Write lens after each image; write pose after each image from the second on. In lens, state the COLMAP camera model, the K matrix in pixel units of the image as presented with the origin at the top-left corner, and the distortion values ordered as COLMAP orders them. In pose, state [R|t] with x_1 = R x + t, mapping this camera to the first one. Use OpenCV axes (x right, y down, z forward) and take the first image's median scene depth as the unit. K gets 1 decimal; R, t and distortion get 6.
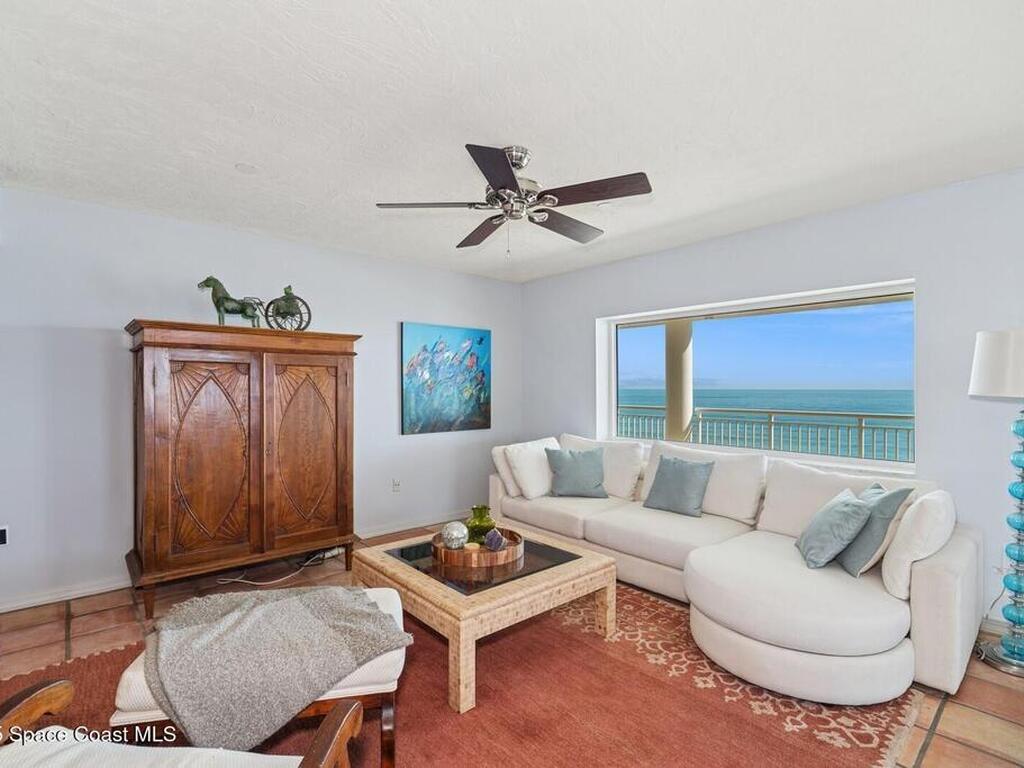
lens RADIAL K [[510.9, 0, 517.0], [0, 510.9, 383.4], [0, 0, 1]] dist [-0.000741, -0.000236]
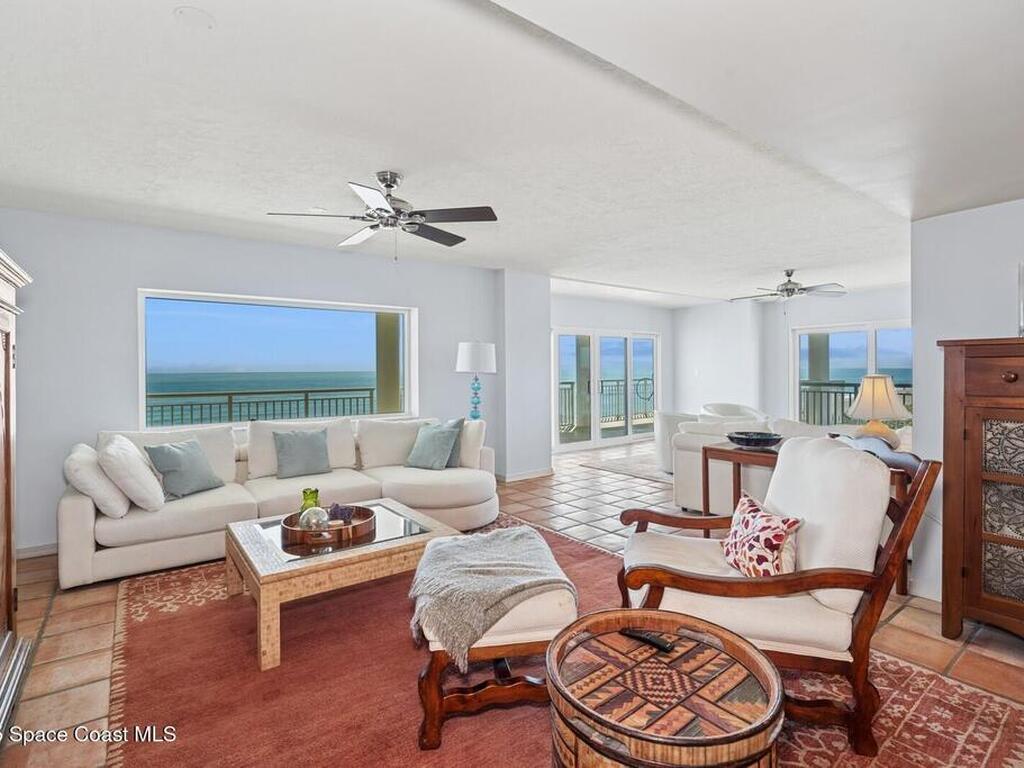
lens RADIAL K [[510.9, 0, 517.0], [0, 510.9, 383.4], [0, 0, 1]] dist [-0.000741, -0.000236]
pose [[0.086859, -0.028734, 0.995806, -0.724435], [-0.004468, 0.999563, 0.029232, 0.001287], [-0.996211, -0.006989, 0.086693, 0.362989]]
